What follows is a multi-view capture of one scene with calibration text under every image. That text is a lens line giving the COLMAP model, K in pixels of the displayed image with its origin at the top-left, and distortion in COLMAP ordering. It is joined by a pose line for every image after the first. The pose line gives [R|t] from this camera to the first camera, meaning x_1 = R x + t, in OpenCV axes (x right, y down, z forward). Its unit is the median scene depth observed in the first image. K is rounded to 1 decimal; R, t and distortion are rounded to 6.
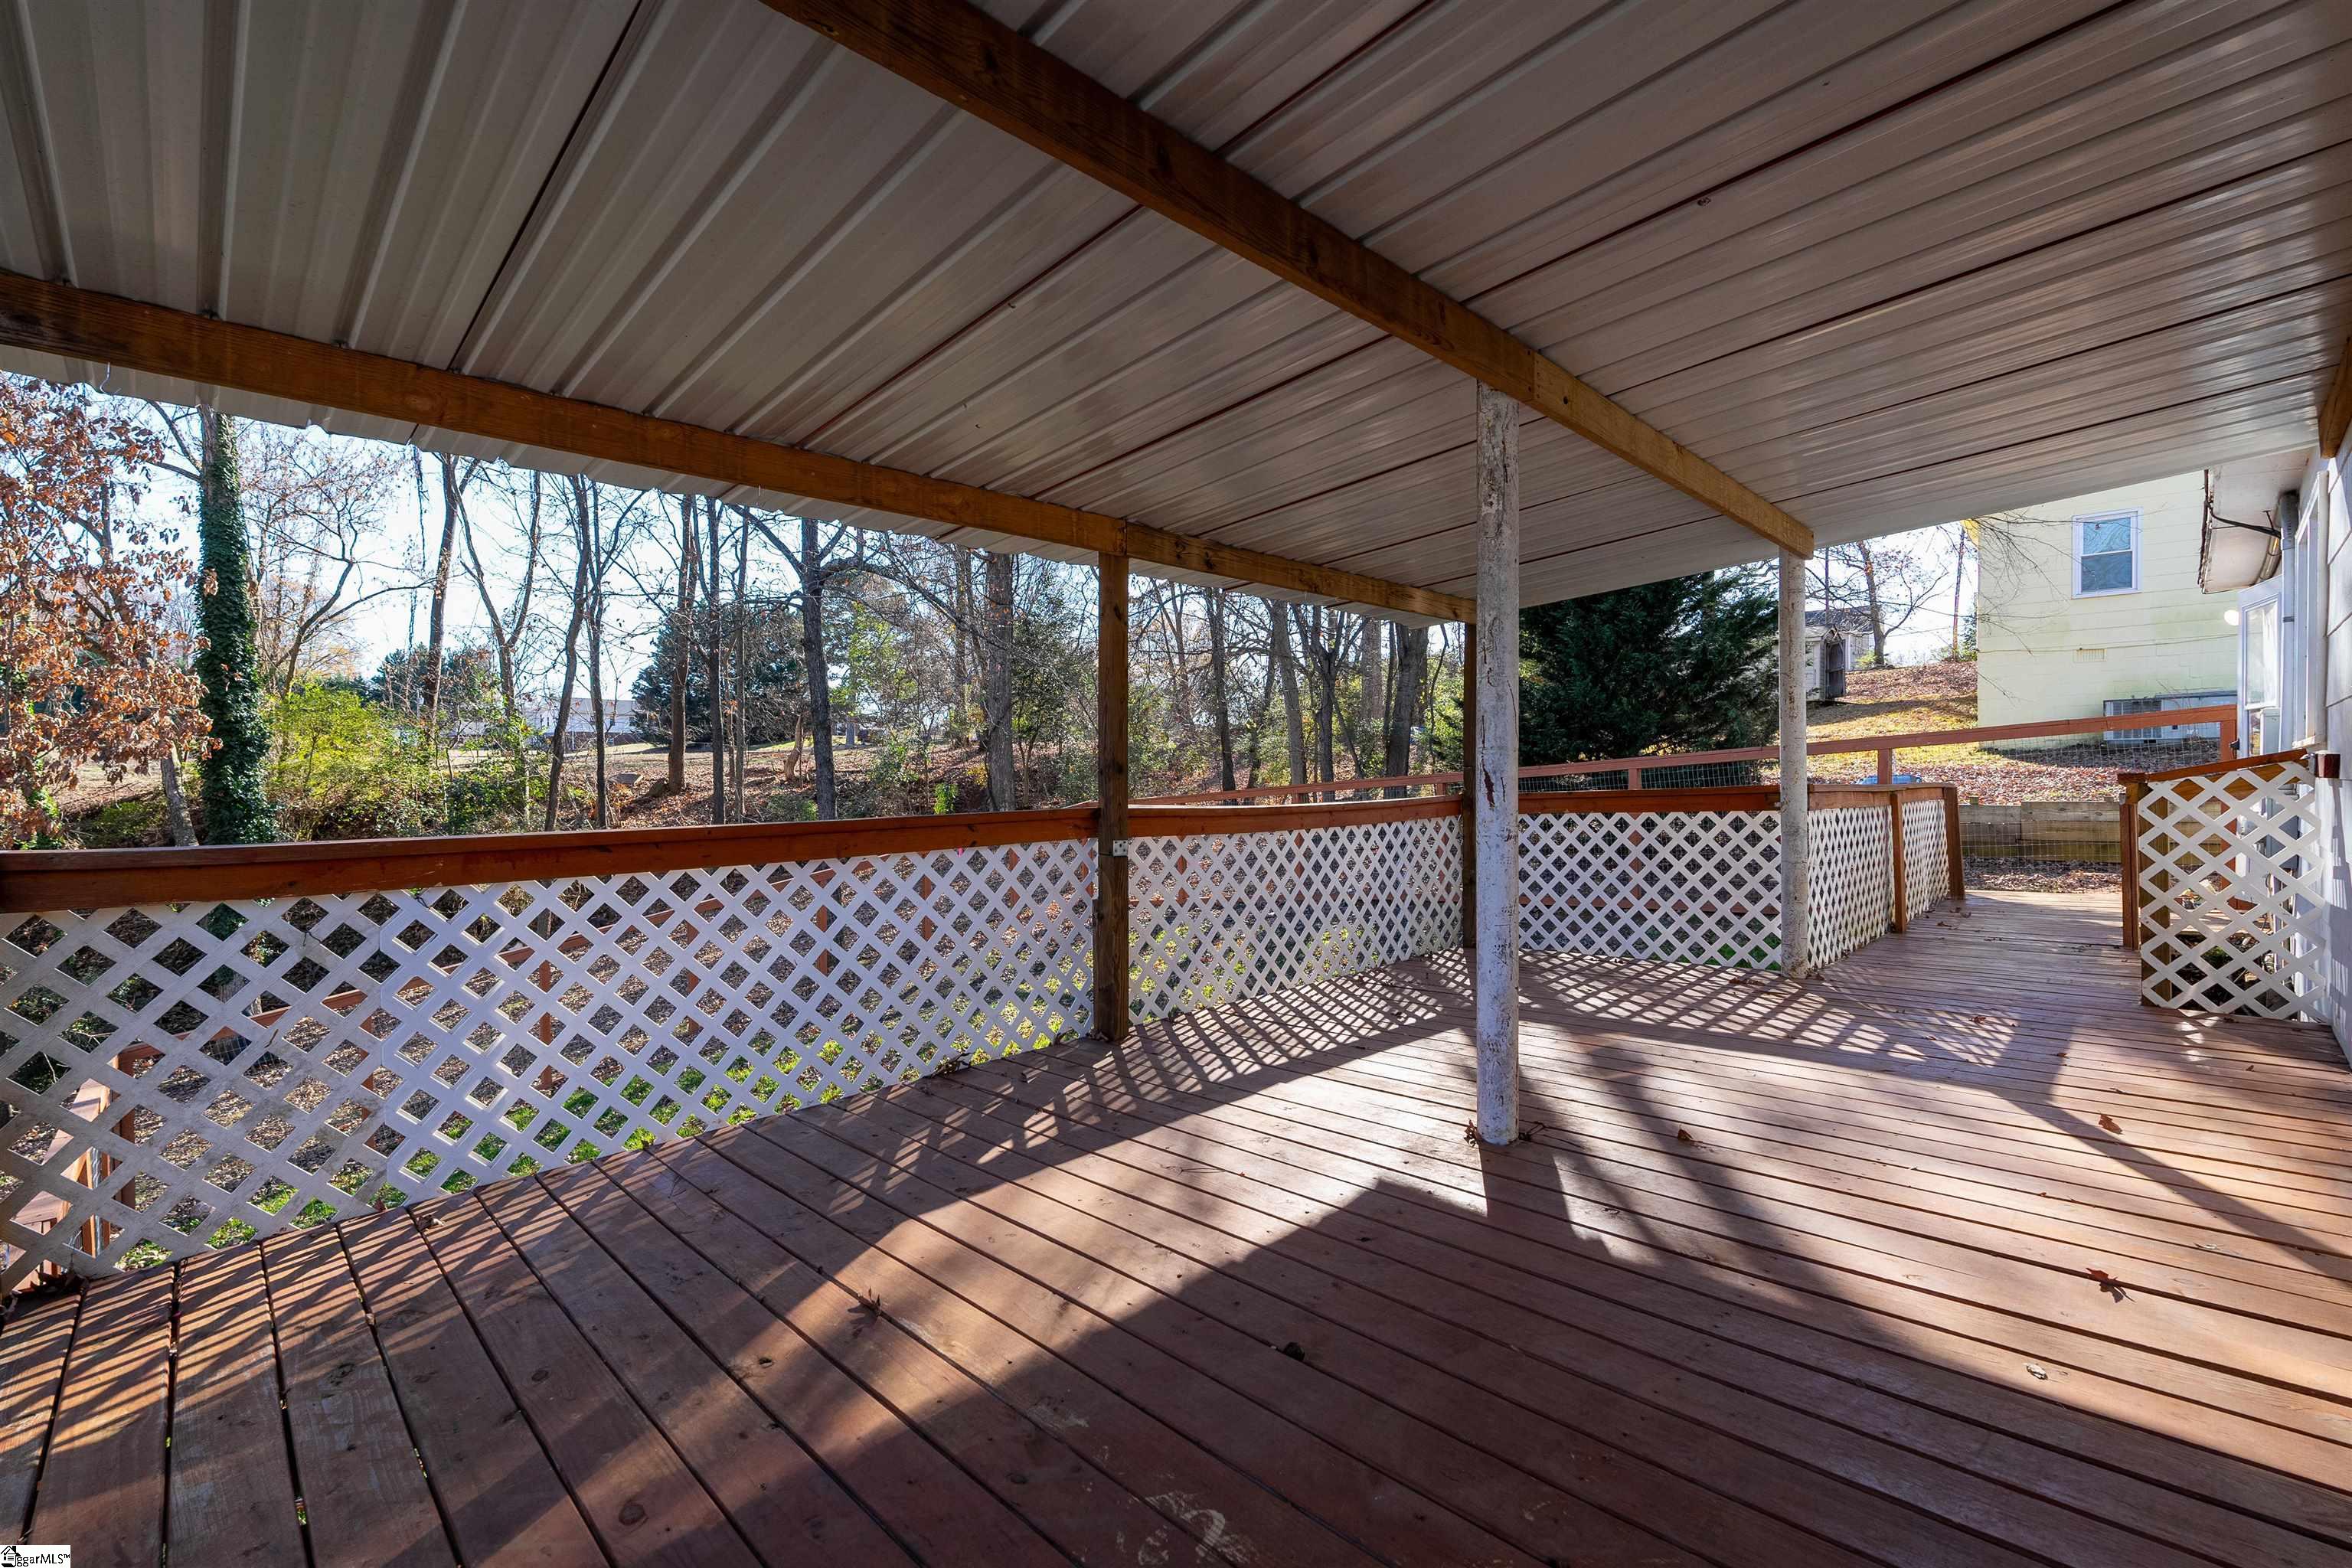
lens RADIAL K [[1025.7, 0, 1177.7], [0, 1025.7, 784.1], [0, 0, 1]] dist [-0.003387, -0.000618]
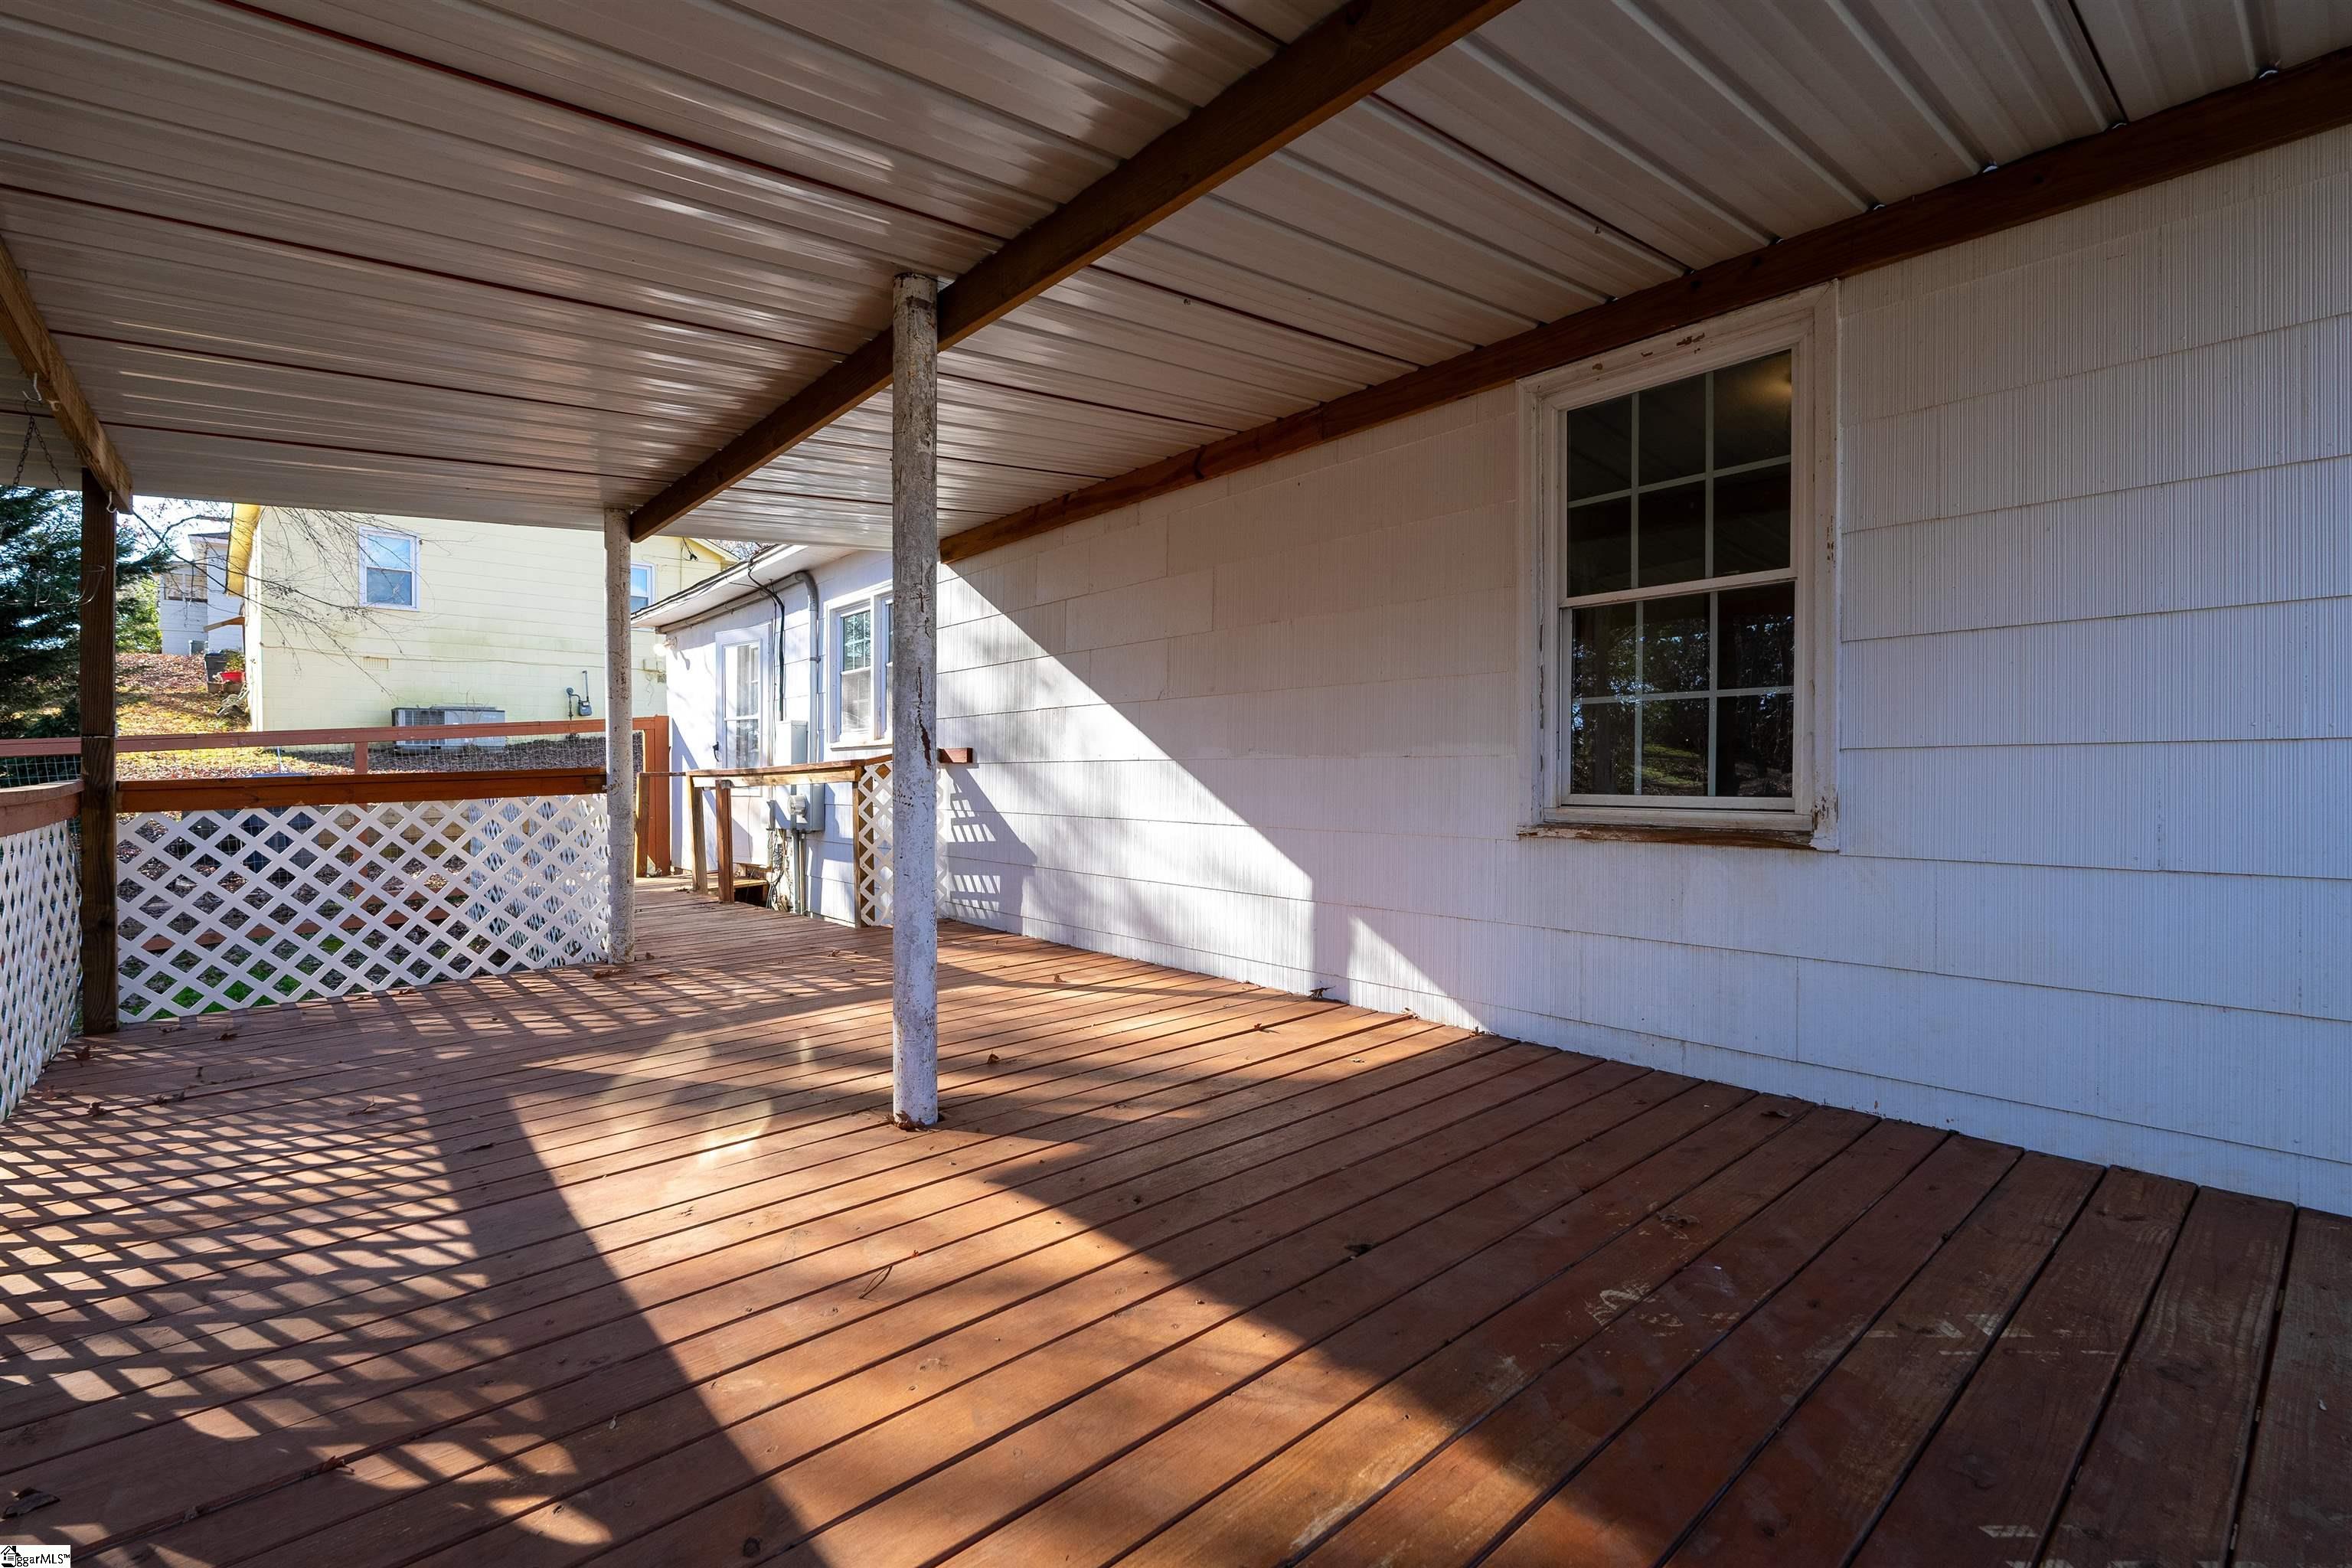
lens RADIAL K [[1025.7, 0, 1185.8], [0, 1025.7, 779.4], [0, 0, 1]] dist [-0.003387, -0.000618]
pose [[0.060058, 0.006613, 0.998173, -0.456346], [0.009894, 0.999925, -0.007220, 0.032491], [-0.998146, 0.010310, 0.059988, 0.523156]]
